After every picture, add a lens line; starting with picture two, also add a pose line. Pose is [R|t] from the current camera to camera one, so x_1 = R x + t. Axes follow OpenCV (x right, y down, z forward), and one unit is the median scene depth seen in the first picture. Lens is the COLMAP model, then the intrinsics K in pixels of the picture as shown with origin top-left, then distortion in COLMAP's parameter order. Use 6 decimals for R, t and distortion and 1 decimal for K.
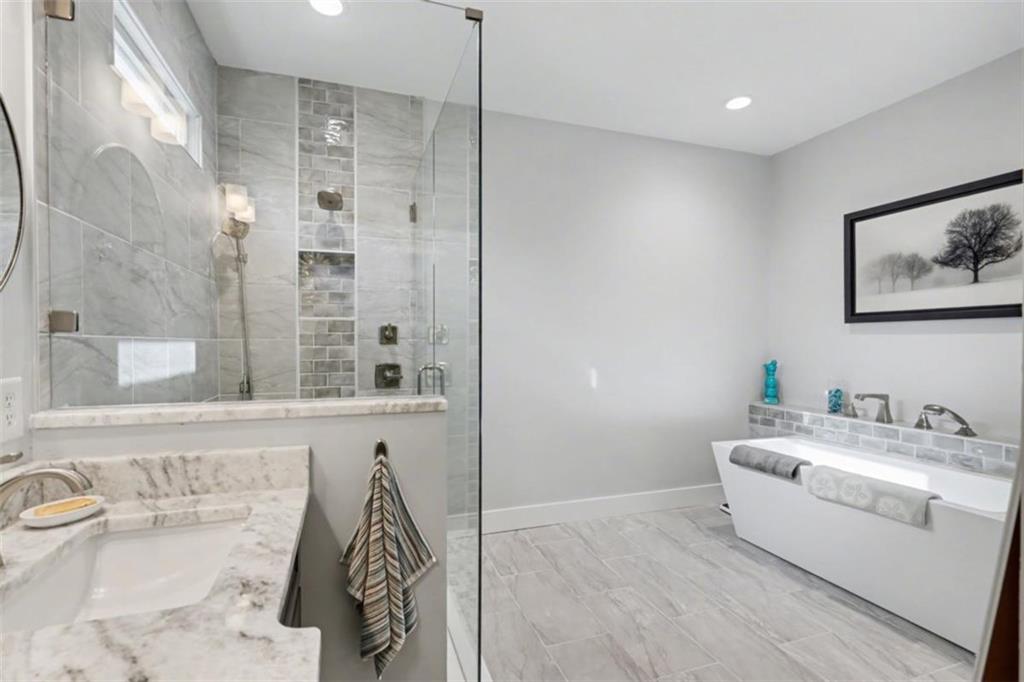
lens RADIAL K [[474.4, 0, 509.4], [0, 474.4, 344.6], [0, 0, 1]] dist [0.001899, -0.000010]
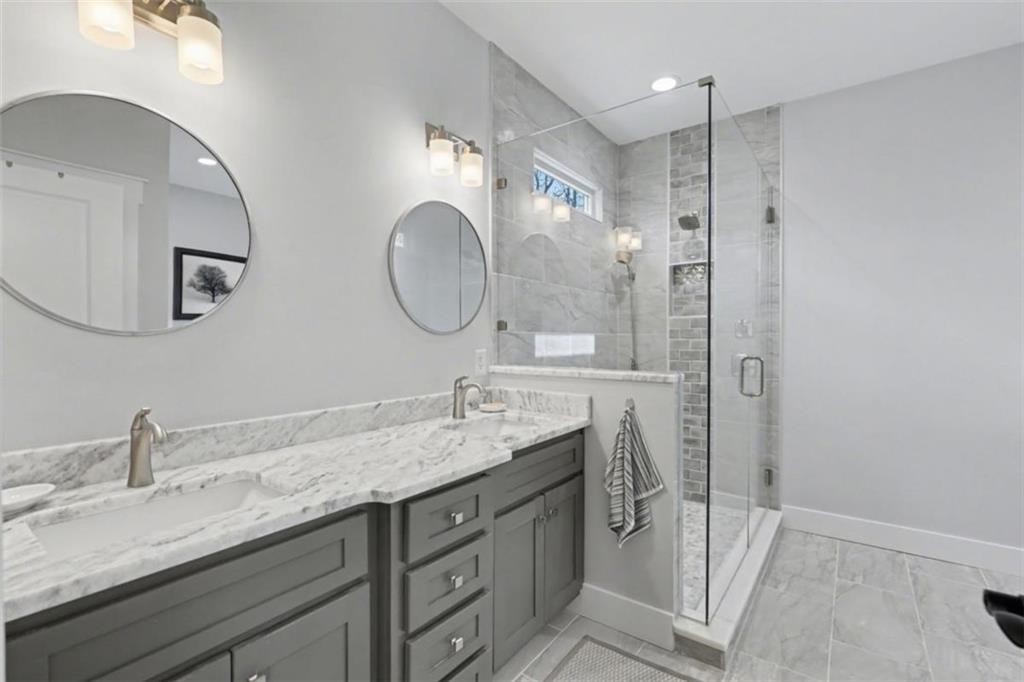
lens RADIAL K [[474.4, 0, 517.5], [0, 474.4, 339.6], [0, 0, 1]] dist [0.001899, -0.000010]
pose [[0.580697, 0.003741, -0.814111, 0.433825], [-0.005862, 0.999983, 0.000414, 0.007691], [0.814098, 0.004532, 0.580709, -0.105521]]
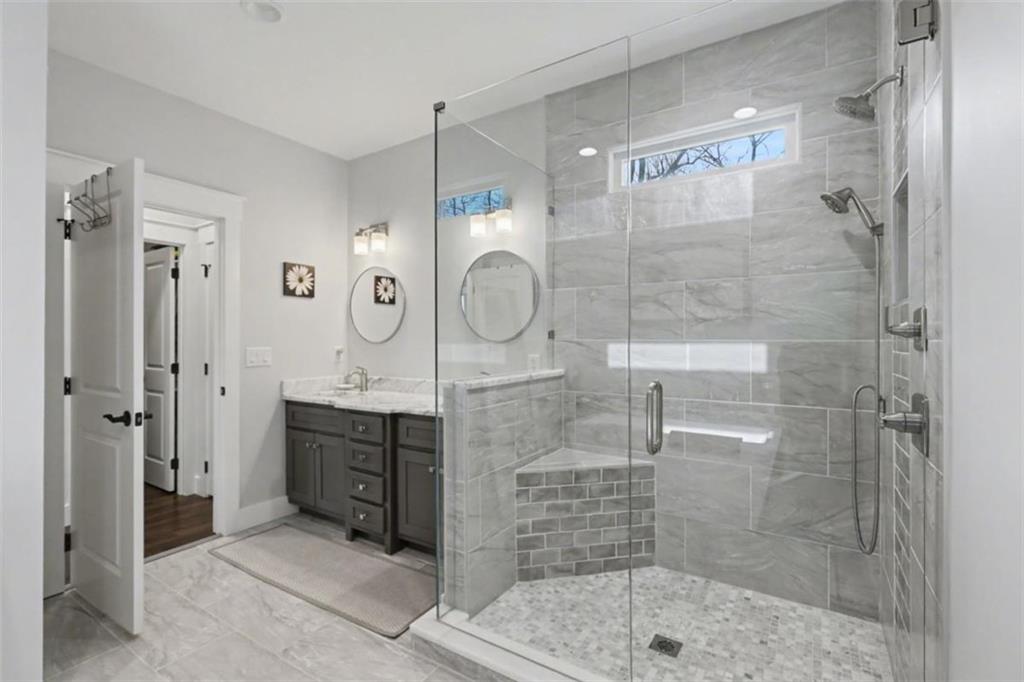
lens RADIAL K [[474.4, 0, 510.1], [0, 474.4, 339.7], [0, 0, 1]] dist [0.001899, -0.000010]
pose [[-0.784415, -0.006495, -0.620203, 0.383357], [-0.008391, 0.999965, 0.000140, -0.009048], [0.620180, 0.005314, -0.784442, 1.379796]]
